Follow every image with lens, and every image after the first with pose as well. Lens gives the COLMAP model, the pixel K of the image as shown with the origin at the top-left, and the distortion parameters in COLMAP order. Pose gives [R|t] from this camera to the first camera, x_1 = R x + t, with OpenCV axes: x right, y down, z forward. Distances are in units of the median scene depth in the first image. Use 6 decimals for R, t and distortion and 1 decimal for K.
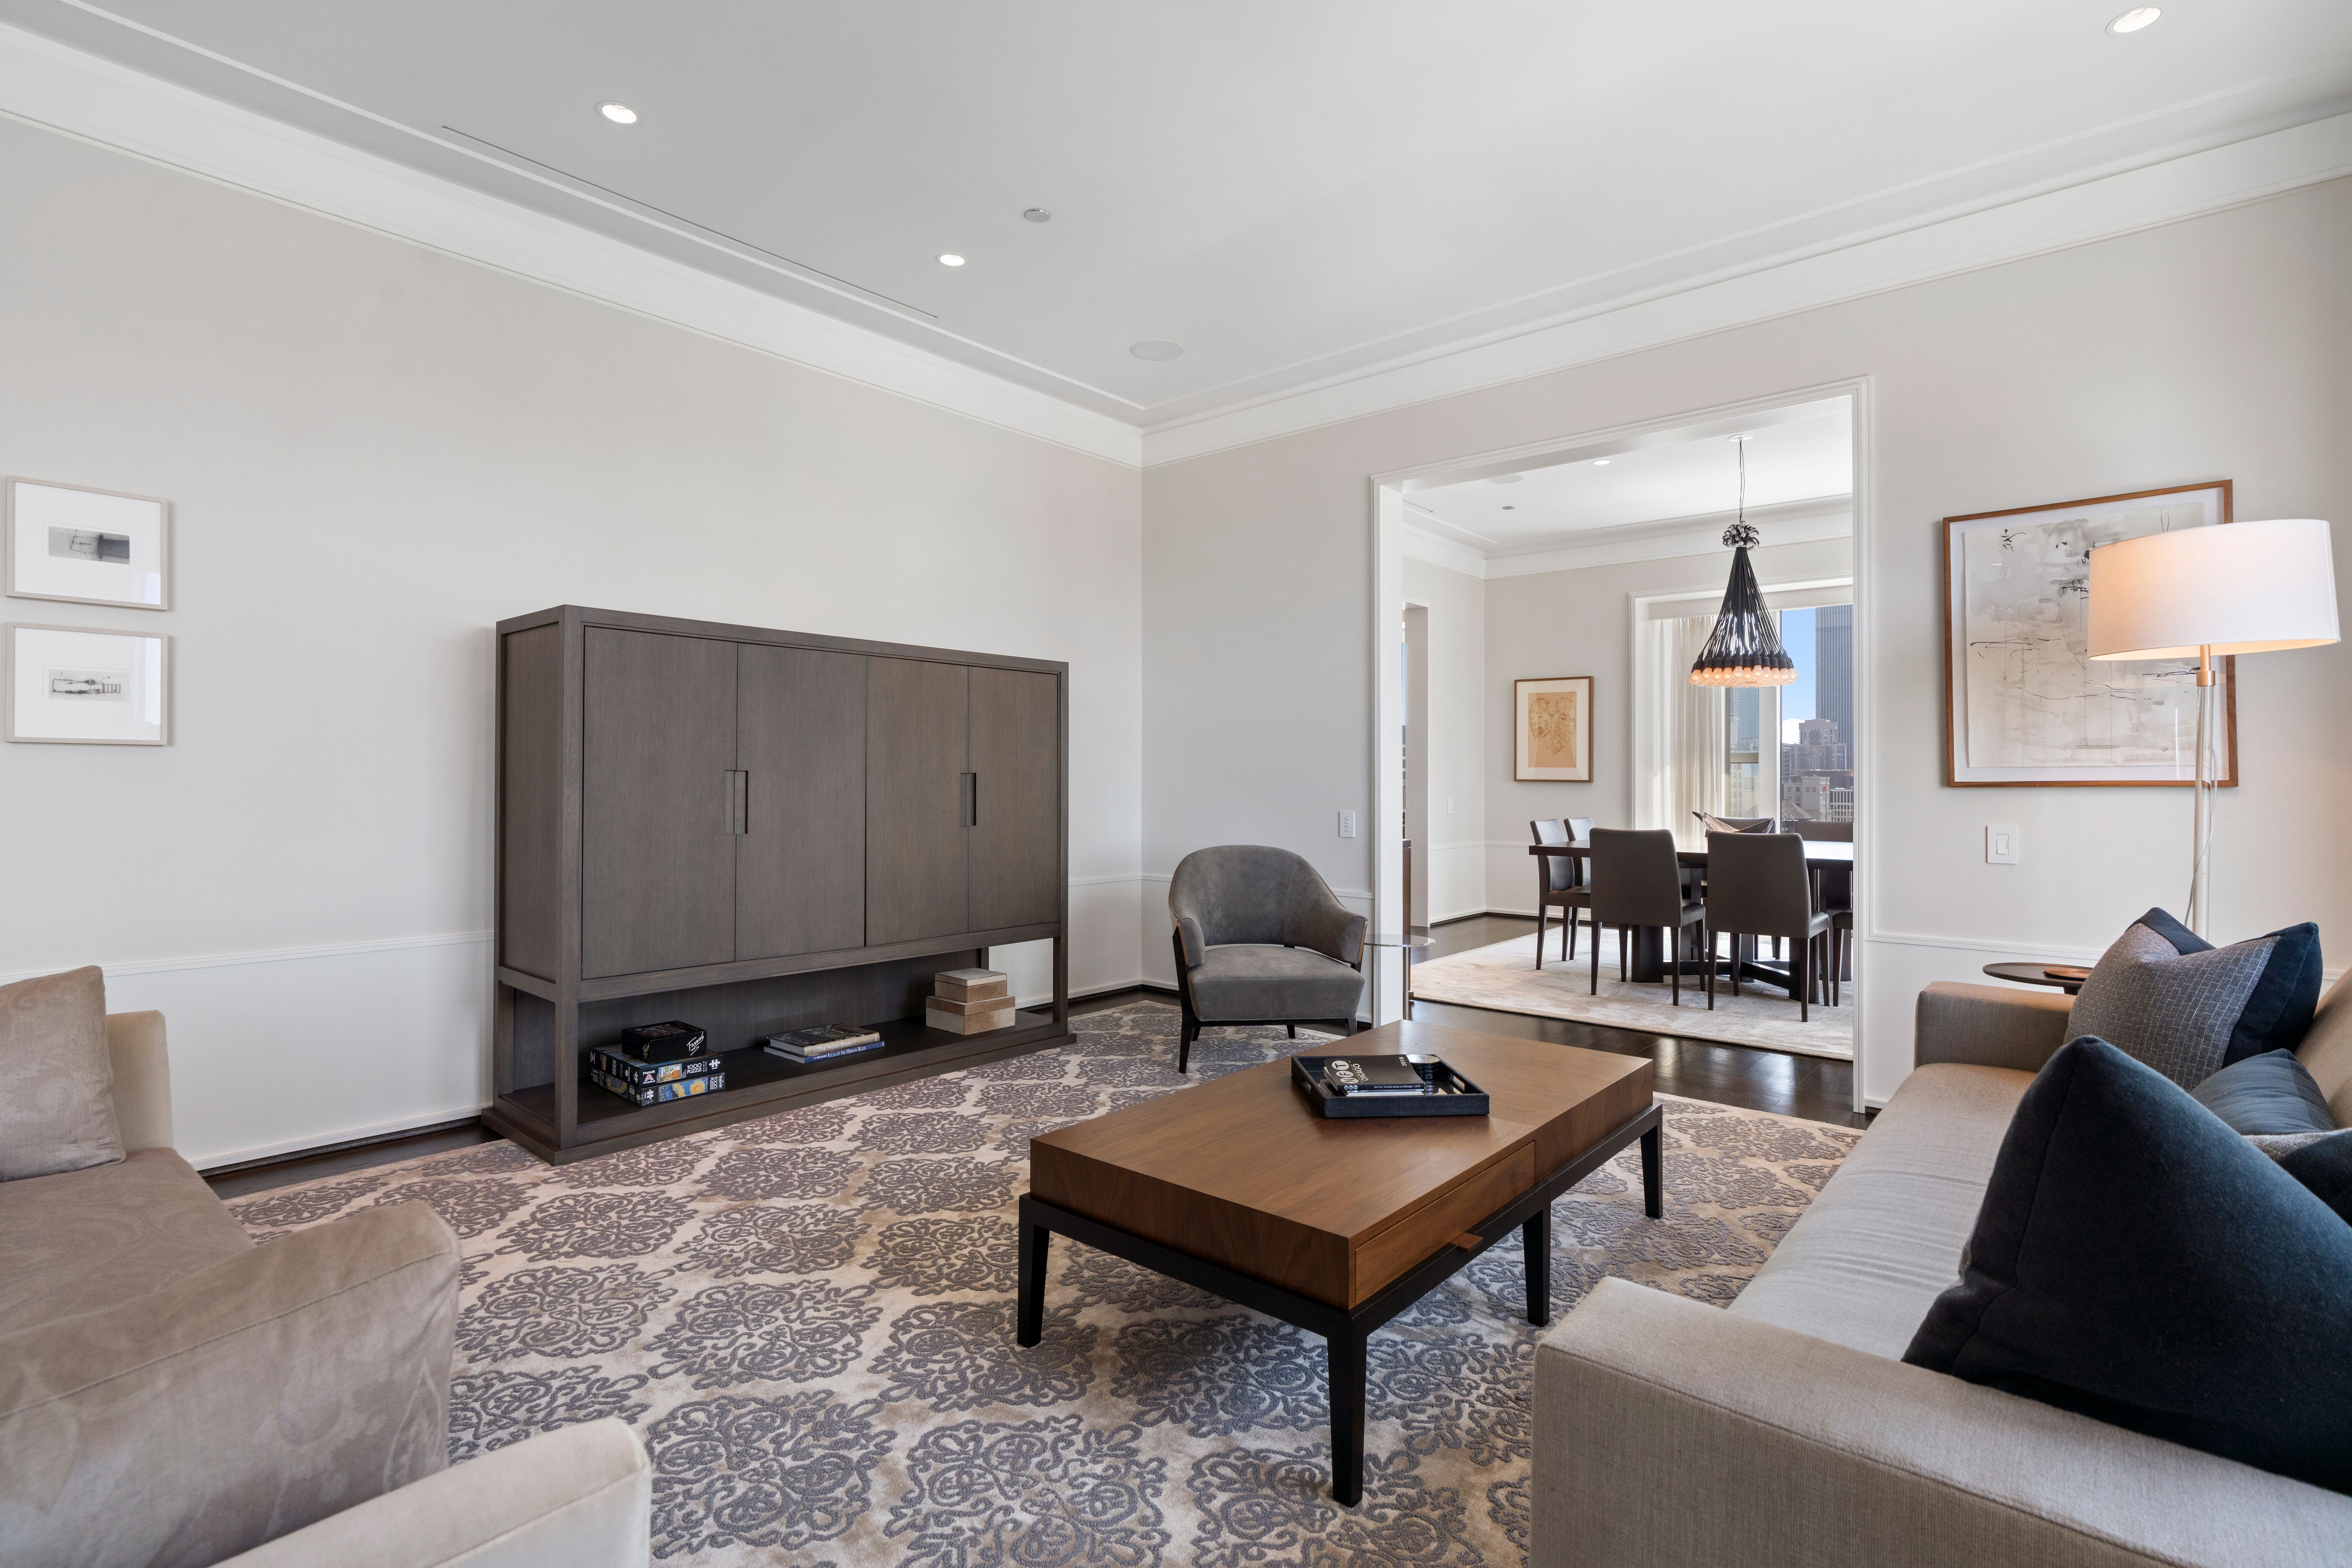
lens RADIAL K [[1114.7, 0, 1174.5], [0, 1114.7, 773.9], [0, 0, 1]] dist [-0.005160, -0.000190]
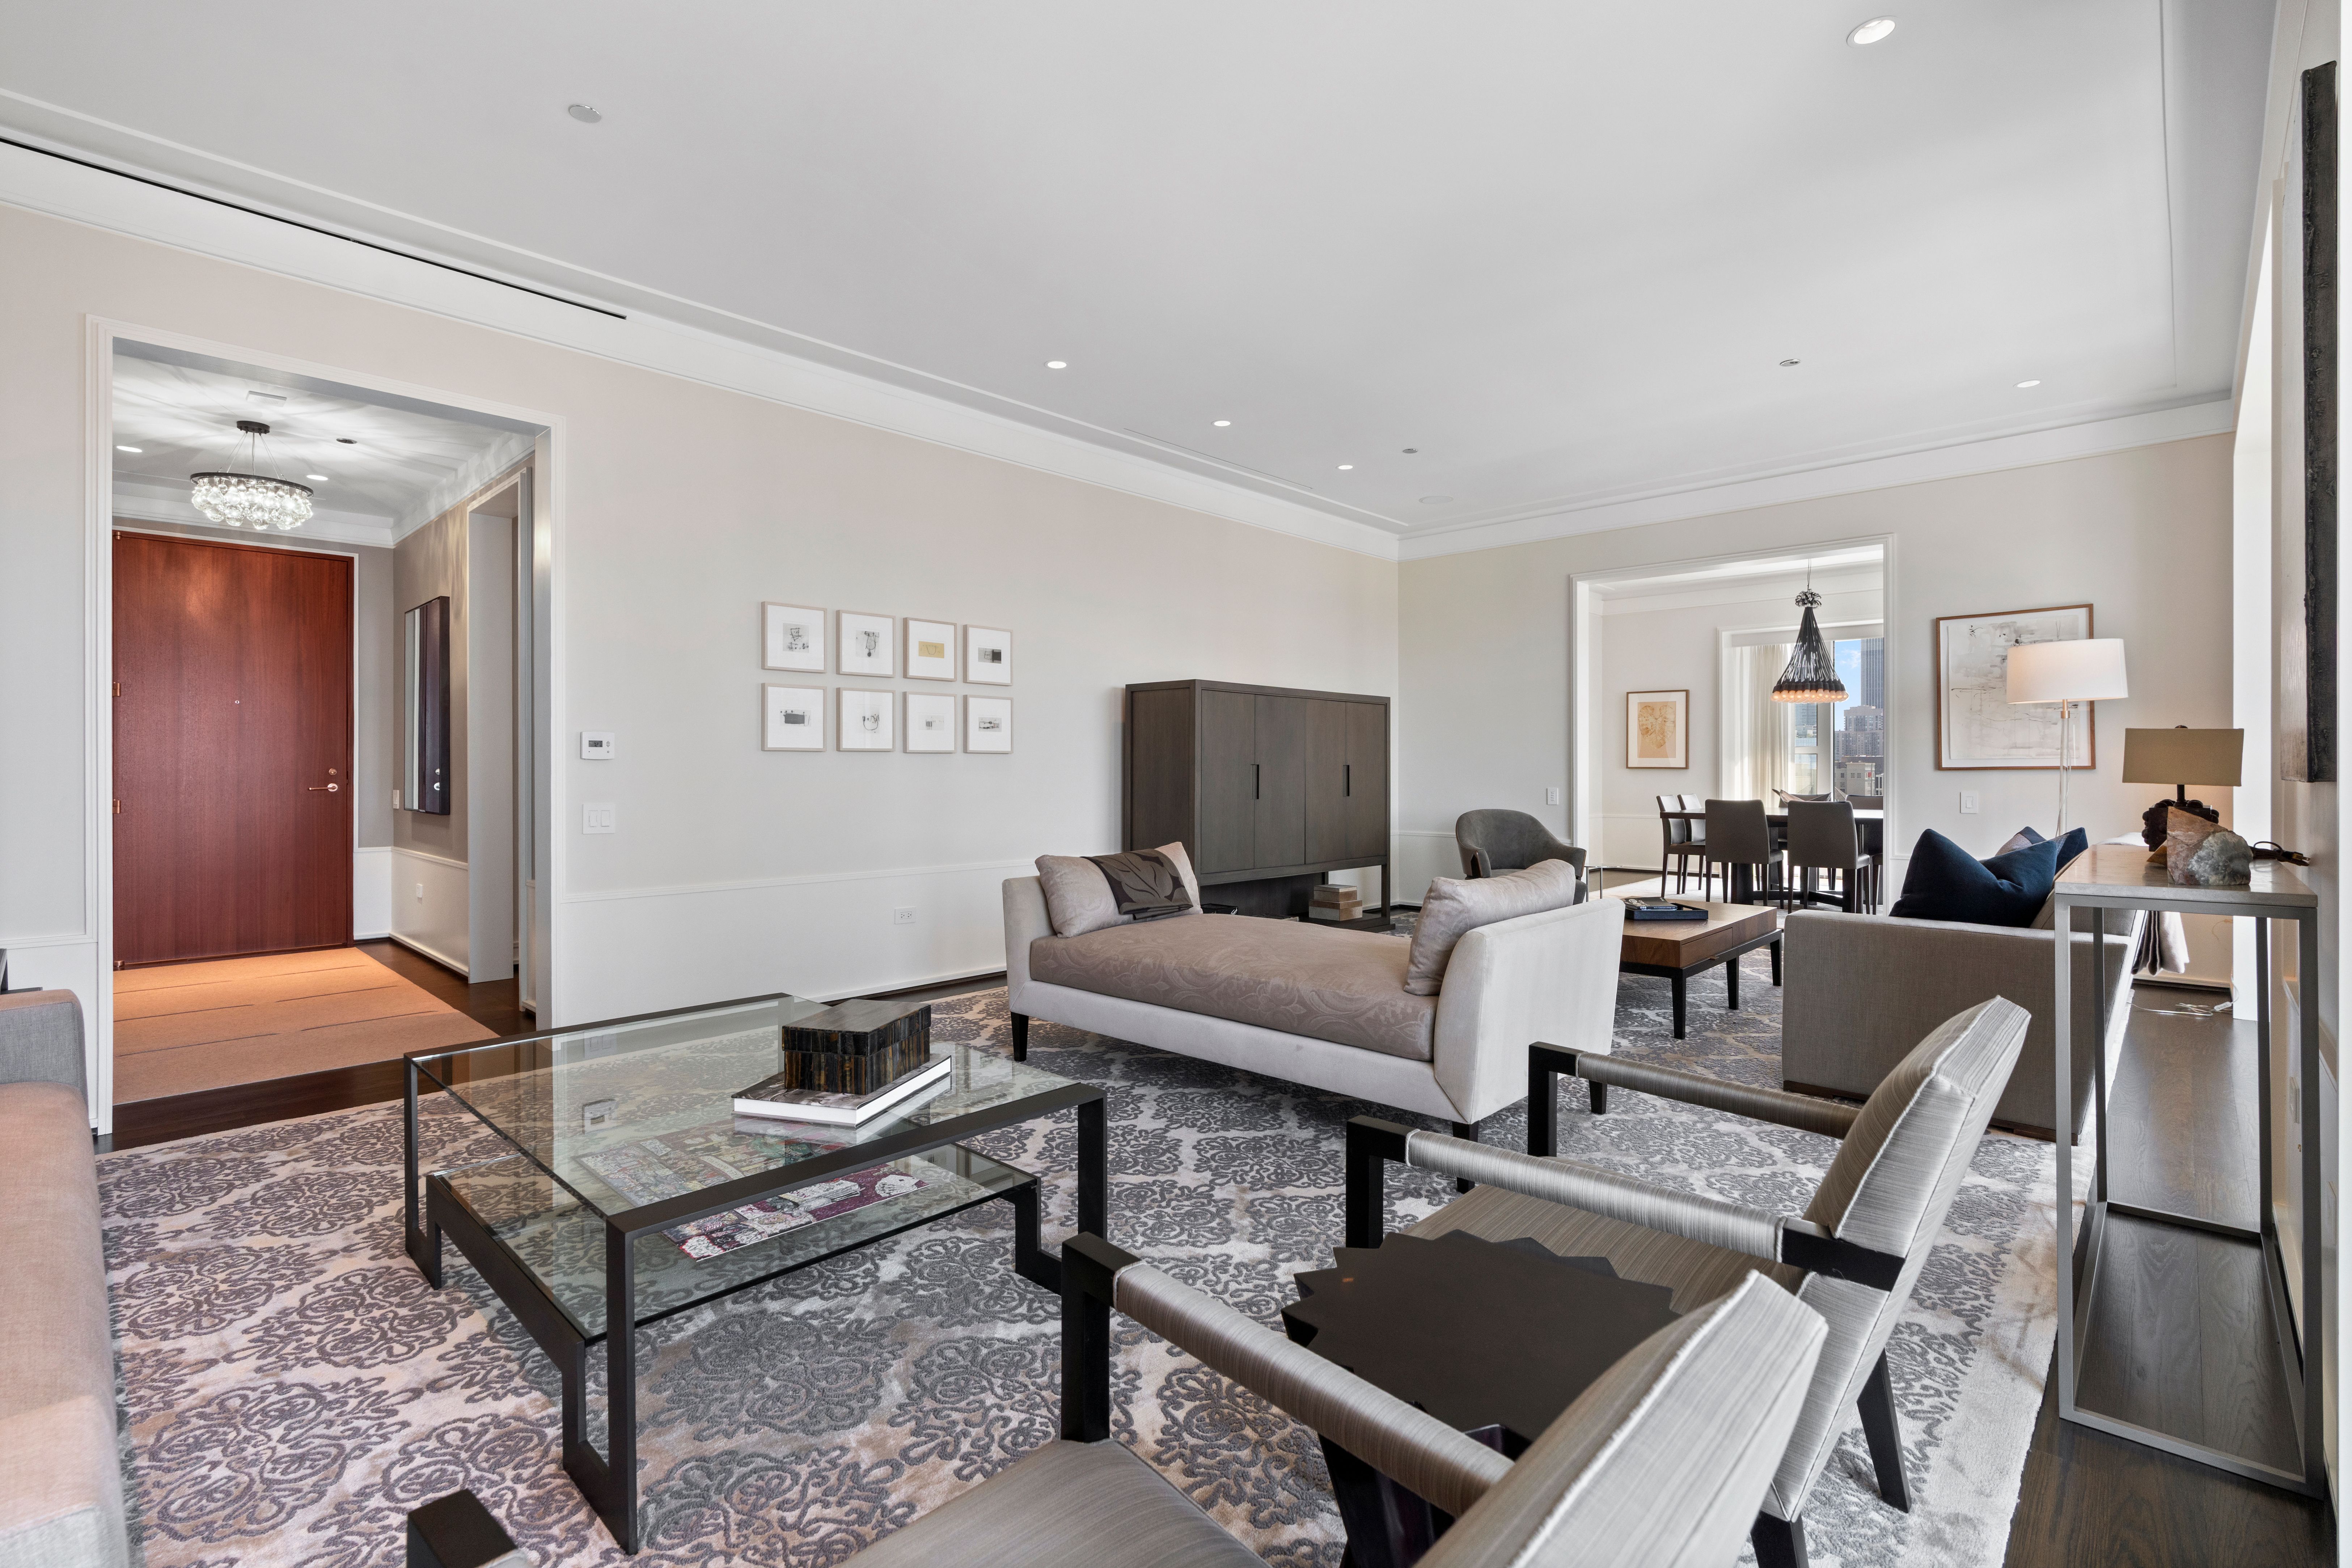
lens RADIAL K [[1077.5, 0, 1167.1], [0, 1077.5, 775.8], [0, 0, 1]] dist [-0.004422, 0.000590]
pose [[0.998744, -0.004674, -0.049889, -0.369344], [0.005242, 0.999923, 0.011266, -0.004154], [0.049833, -0.011513, 0.998691, -0.639782]]
